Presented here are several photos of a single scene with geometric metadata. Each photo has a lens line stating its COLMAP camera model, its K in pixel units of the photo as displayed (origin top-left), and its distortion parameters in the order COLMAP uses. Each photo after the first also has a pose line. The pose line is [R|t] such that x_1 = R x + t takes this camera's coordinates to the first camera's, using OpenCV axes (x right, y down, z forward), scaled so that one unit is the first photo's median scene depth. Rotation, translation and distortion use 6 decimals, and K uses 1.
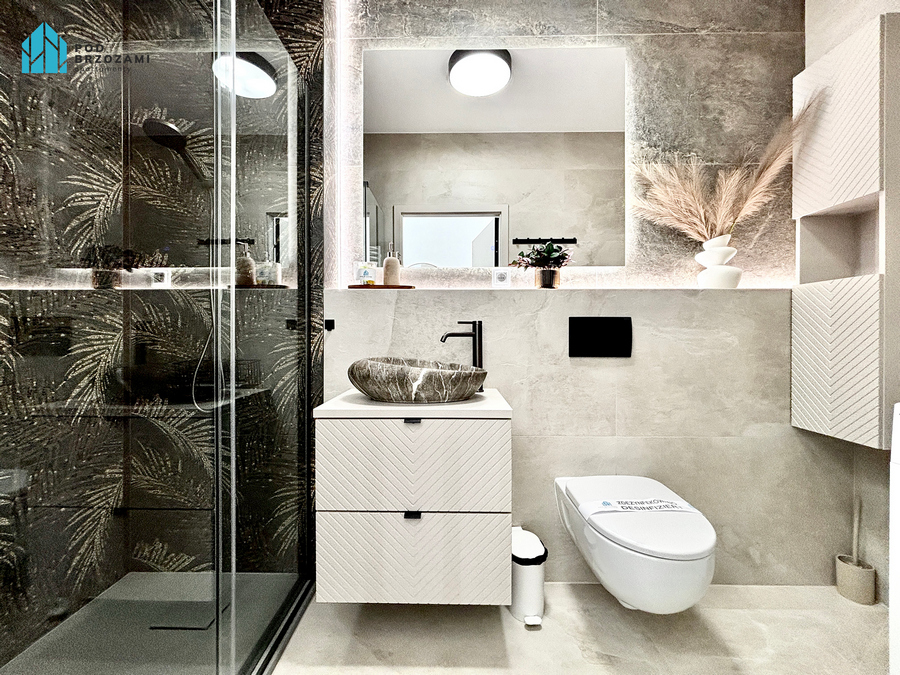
lens RADIAL K [[361.8, 0, 446.6], [0, 361.8, 335.9], [0, 0, 1]] dist [-0.000217, 0.000027]
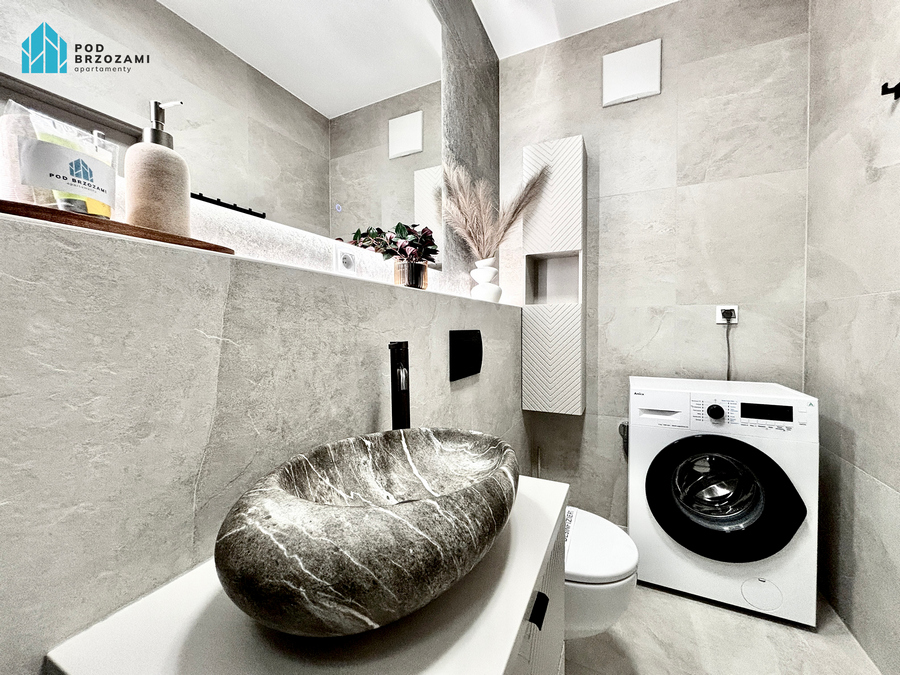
lens RADIAL K [[361.8, 0, 446.6], [0, 361.8, 335.9], [0, 0, 1]] dist [-0.000217, 0.000027]
pose [[0.425995, -0.027244, 0.904315, -0.358403], [0.012142, 0.999629, 0.024396, -0.058654], [-0.904644, 0.000587, 0.426168, 0.673849]]
